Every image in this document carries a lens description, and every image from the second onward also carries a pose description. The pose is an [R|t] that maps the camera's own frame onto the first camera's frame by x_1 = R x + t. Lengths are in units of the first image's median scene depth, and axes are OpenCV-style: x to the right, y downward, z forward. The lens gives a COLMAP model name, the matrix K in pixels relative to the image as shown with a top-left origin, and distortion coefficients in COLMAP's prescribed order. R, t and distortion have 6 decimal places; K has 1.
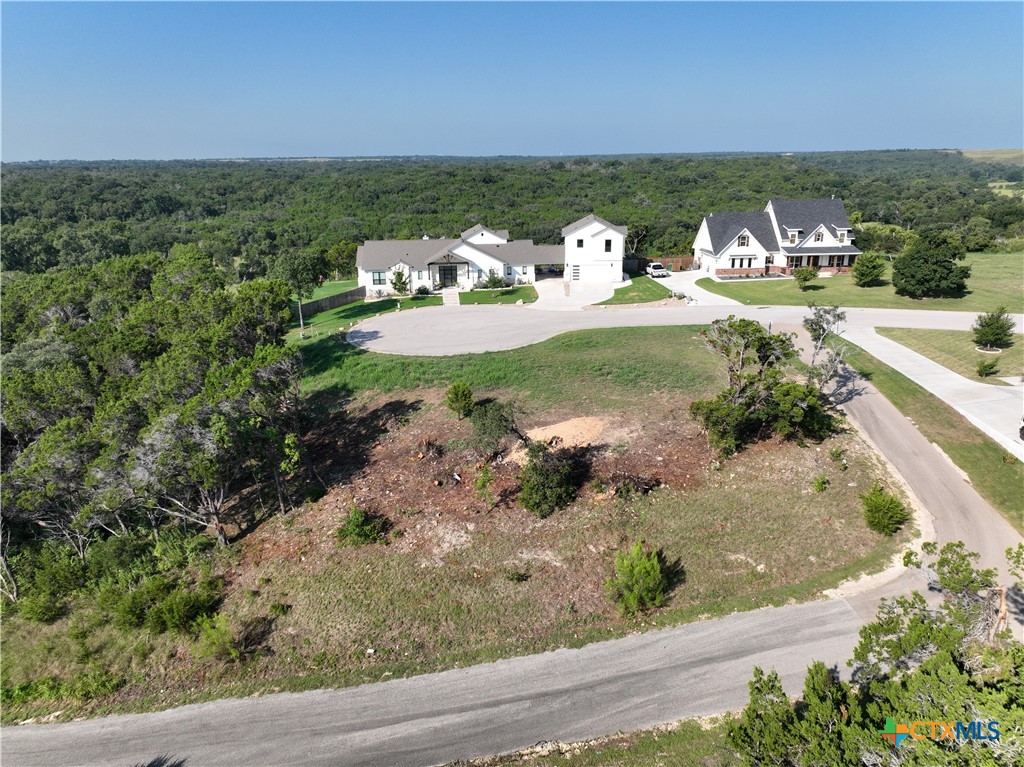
lens RADIAL K [[718.7, 0, 513.0], [0, 718.7, 383.3], [0, 0, 1]] dist [0.001614, 0.014730]
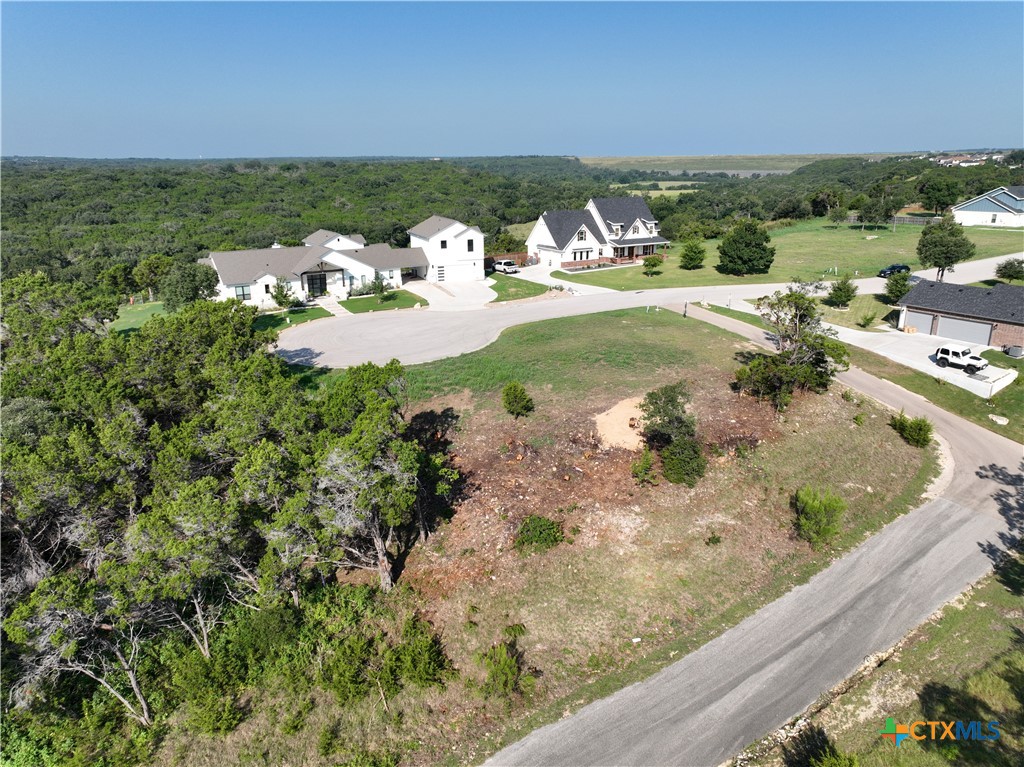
lens RADIAL K [[718.7, 0, 513.0], [0, 718.7, 383.3], [0, 0, 1]] dist [0.001614, 0.014730]
pose [[0.895461, -0.127271, 0.426558, -0.342952], [0.129465, 0.991294, 0.023988, -0.016142], [-0.425897, 0.033744, 0.904142, 0.065378]]
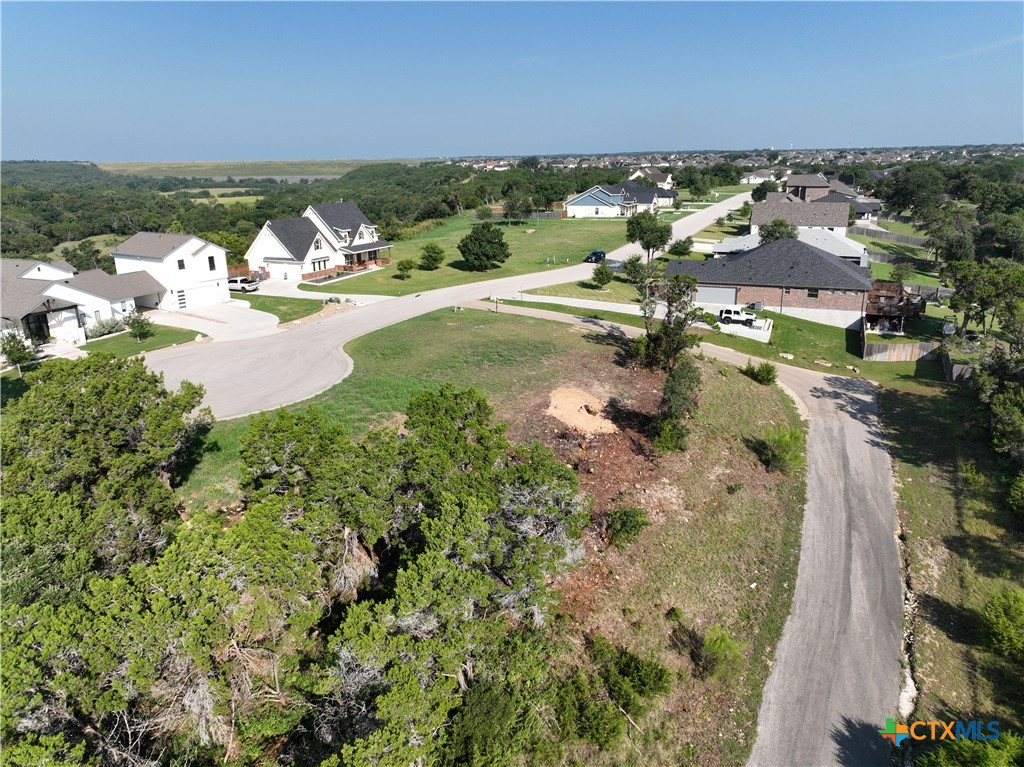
lens RADIAL K [[718.7, 0, 513.0], [0, 718.7, 383.3], [0, 0, 1]] dist [0.001614, 0.014730]
pose [[0.481870, -0.252940, 0.838942, -0.583060], [0.266161, 0.954444, 0.134887, -0.088468], [-0.834841, 0.158296, 0.527241, 0.307035]]
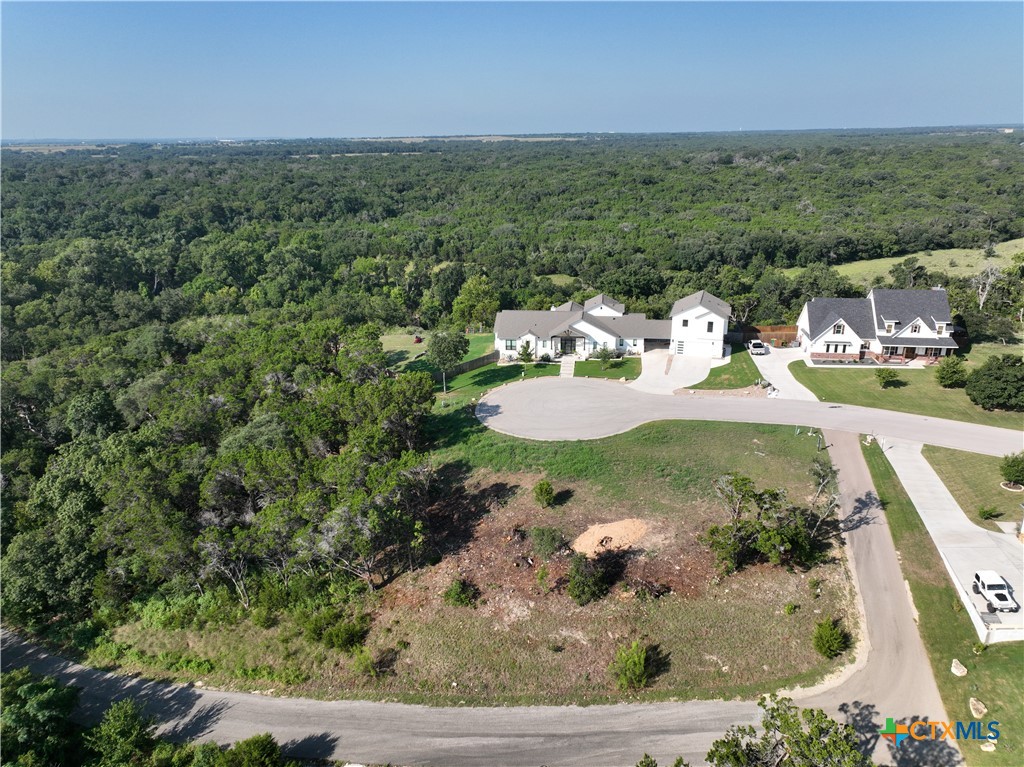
lens RADIAL K [[718.7, 0, 513.0], [0, 718.7, 383.3], [0, 0, 1]] dist [0.001614, 0.014730]
pose [[0.974267, 0.072082, -0.213560, 0.096784], [-0.064878, 0.997069, 0.040562, -0.159889], [0.215858, -0.025663, 0.976087, -0.217654]]
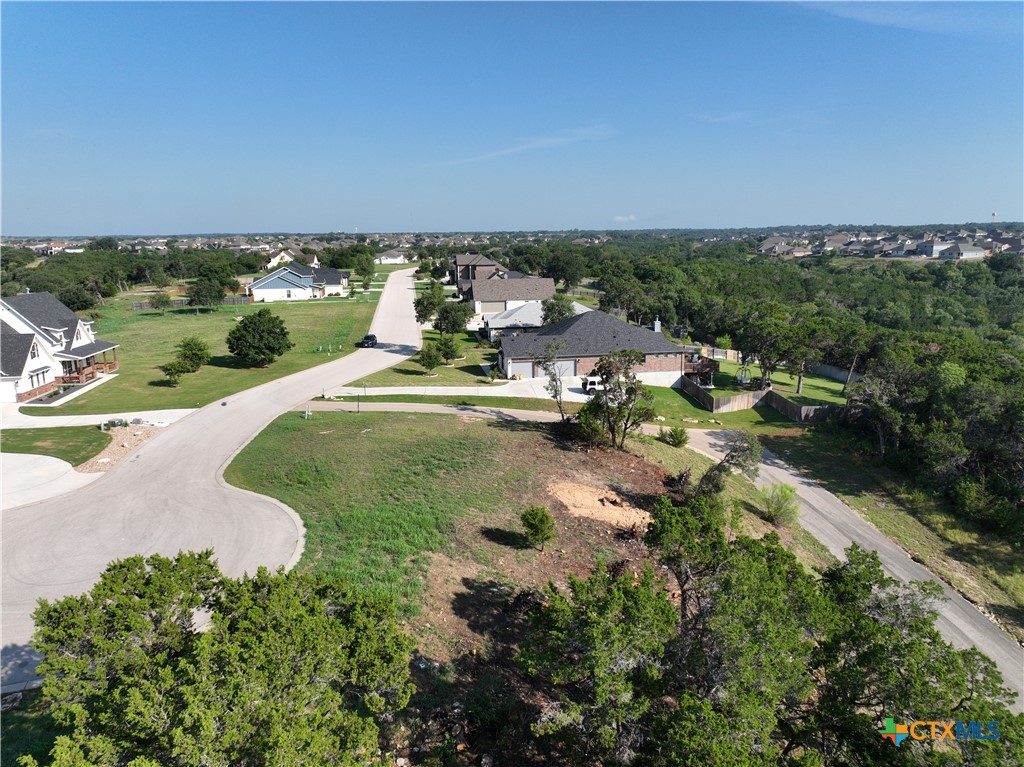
lens RADIAL K [[718.7, 0, 513.0], [0, 718.7, 383.3], [0, 0, 1]] dist [0.001614, 0.014730]
pose [[-0.065886, -0.184162, 0.980685, -0.569197], [0.305485, 0.931906, 0.195526, -0.200211], [-0.949915, 0.312467, -0.005141, 0.672544]]
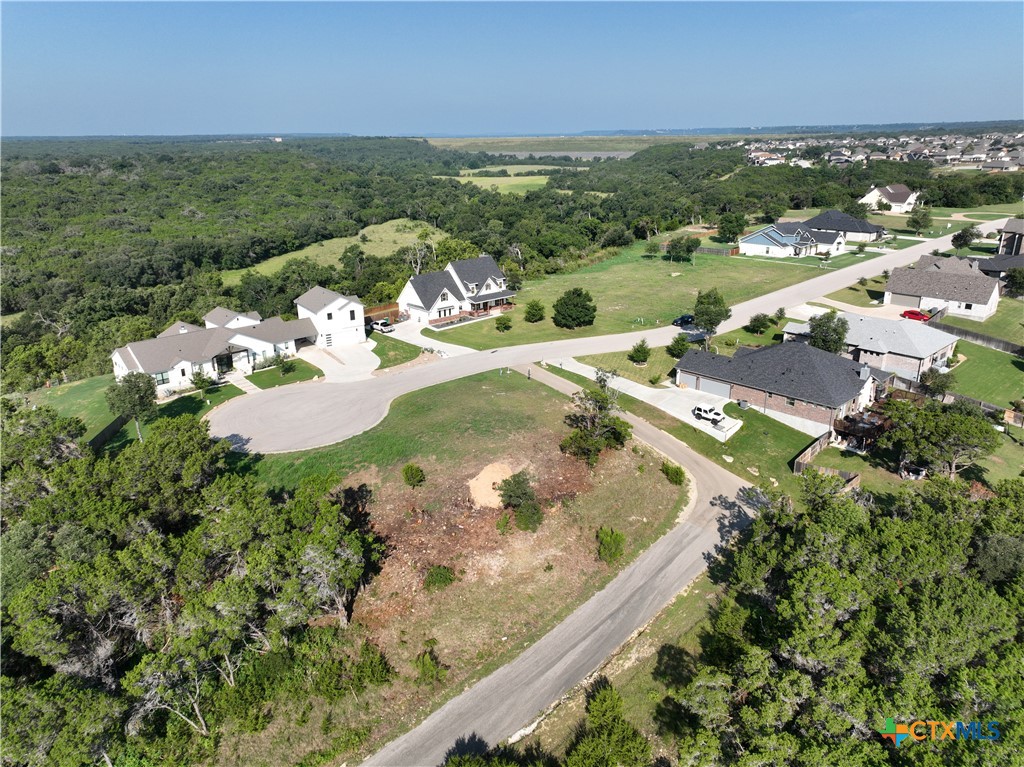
lens RADIAL K [[718.7, 0, 513.0], [0, 718.7, 383.3], [0, 0, 1]] dist [0.001614, 0.014730]
pose [[0.788960, -0.200101, 0.580950, -0.481287], [0.185338, 0.978949, 0.085488, -0.163602], [-0.585826, 0.040226, 0.809438, -0.185178]]
